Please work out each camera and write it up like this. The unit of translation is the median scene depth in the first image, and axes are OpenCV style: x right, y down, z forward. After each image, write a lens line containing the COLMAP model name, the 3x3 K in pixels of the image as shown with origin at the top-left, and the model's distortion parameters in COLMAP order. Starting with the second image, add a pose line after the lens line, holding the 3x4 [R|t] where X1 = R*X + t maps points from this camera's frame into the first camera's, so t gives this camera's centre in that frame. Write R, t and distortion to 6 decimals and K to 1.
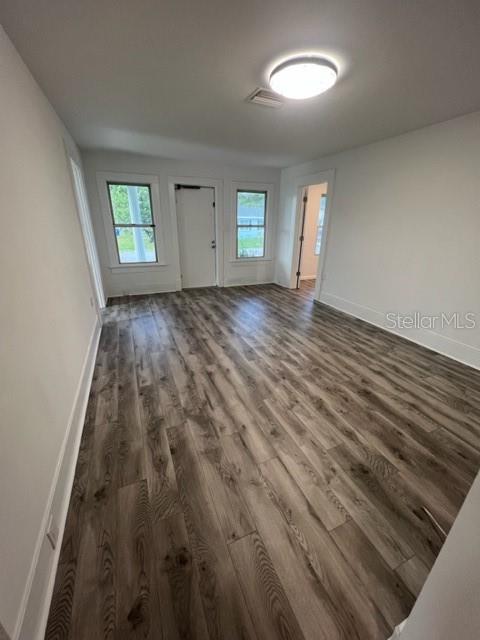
lens RADIAL K [[255.3, 0, 242.1], [0, 255.3, 321.3], [0, 0, 1]] dist [0.000526, -0.000241]
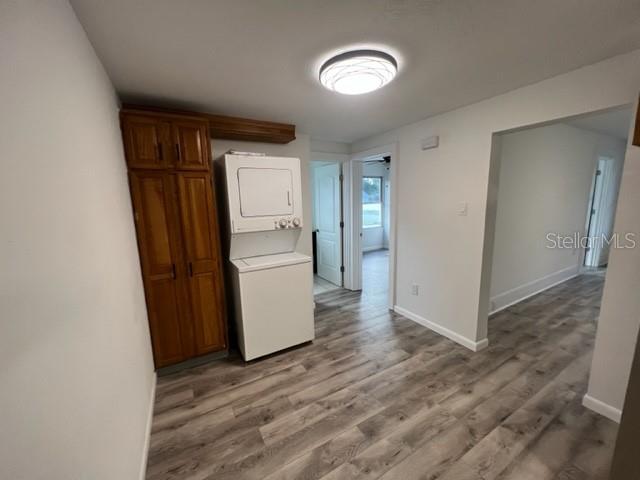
lens RADIAL K [[255.3, 0, 321.9], [0, 255.3, 240.6], [0, 0, 1]] dist [0.000526, -0.000241]
pose [[0.105197, 0.144594, -0.983883, 0.711407], [-0.339131, 0.935281, 0.101192, 0.219478], [0.934839, 0.323020, 0.147425, -0.584920]]
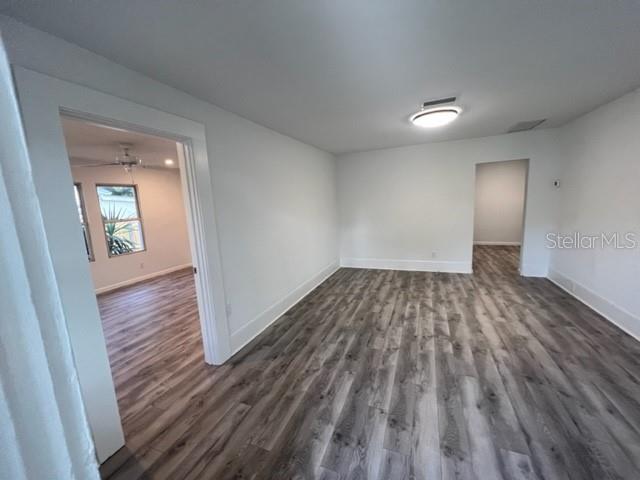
lens RADIAL K [[255.3, 0, 322.7], [0, 255.3, 239.1], [0, 0, 1]] dist [0.000526, -0.000241]
pose [[-0.699211, -0.083843, 0.709982, -0.323959], [0.303096, 0.864665, 0.400608, -0.776368], [-0.647485, 0.495302, -0.579171, 1.875112]]
